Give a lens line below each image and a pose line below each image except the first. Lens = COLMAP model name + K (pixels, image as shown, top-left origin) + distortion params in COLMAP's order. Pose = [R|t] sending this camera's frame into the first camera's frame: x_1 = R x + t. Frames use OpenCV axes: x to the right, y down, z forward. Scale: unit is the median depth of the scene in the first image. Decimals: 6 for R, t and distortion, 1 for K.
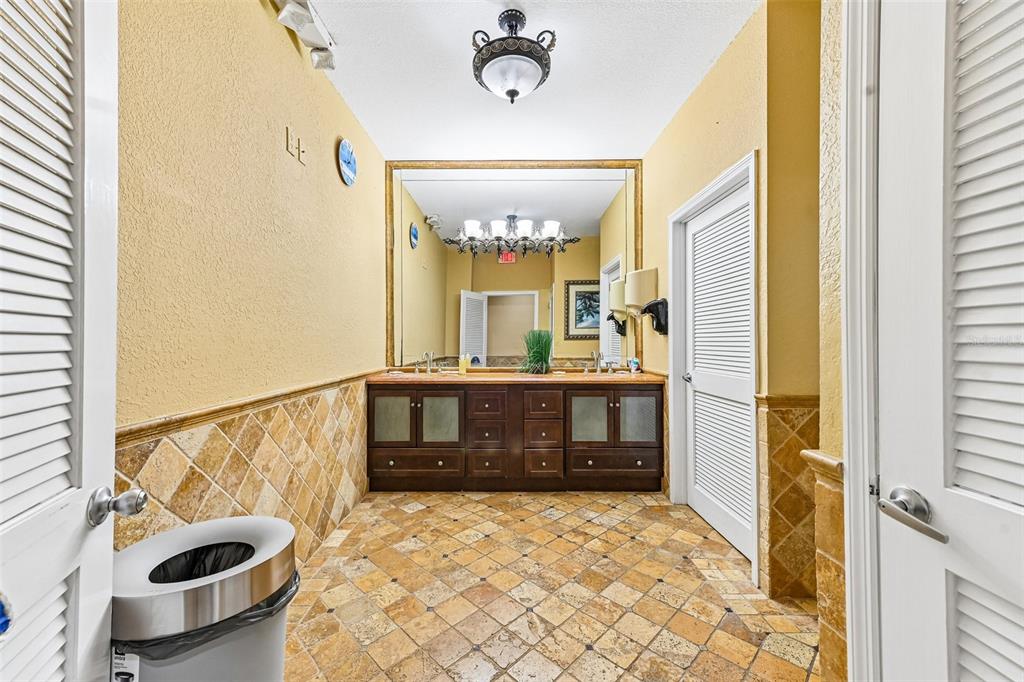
lens RADIAL K [[403.0, 0, 512.0], [0, 403.0, 341.0], [0, 0, 1]] dist [0.010814, -0.000181]
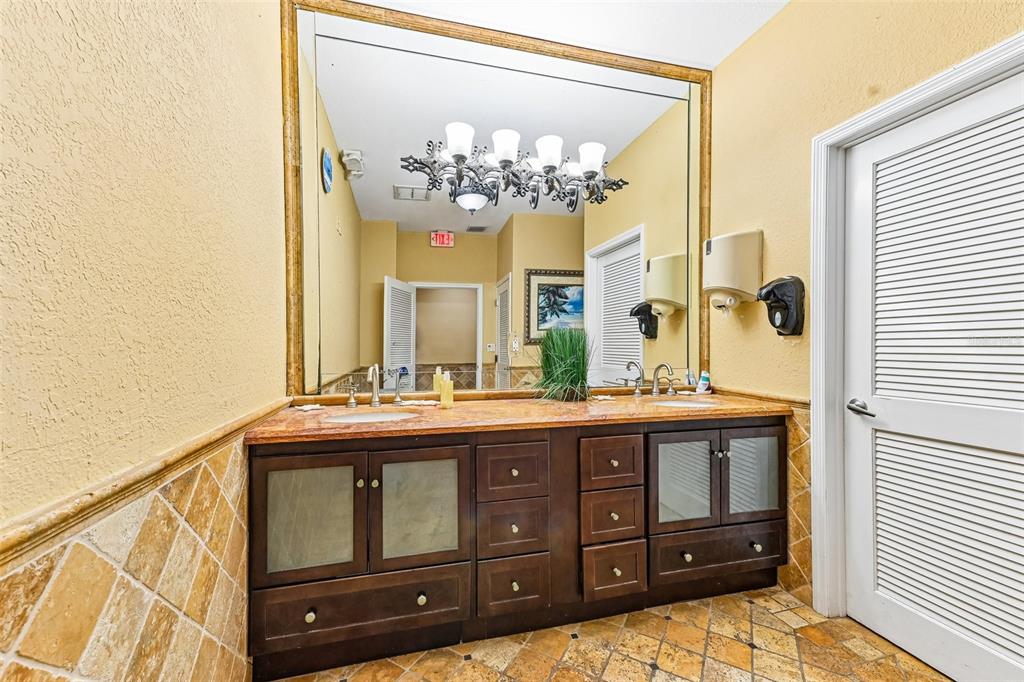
lens RADIAL K [[406.8, 0, 511.6], [0, 406.8, 351.7], [0, 0, 1]] dist [0.010385, -0.000121]
pose [[0.968557, -0.002882, 0.248774, -0.186233], [-0.000133, 0.999927, 0.012100, 0.001651], [-0.248791, -0.011752, 0.968486, 0.486231]]
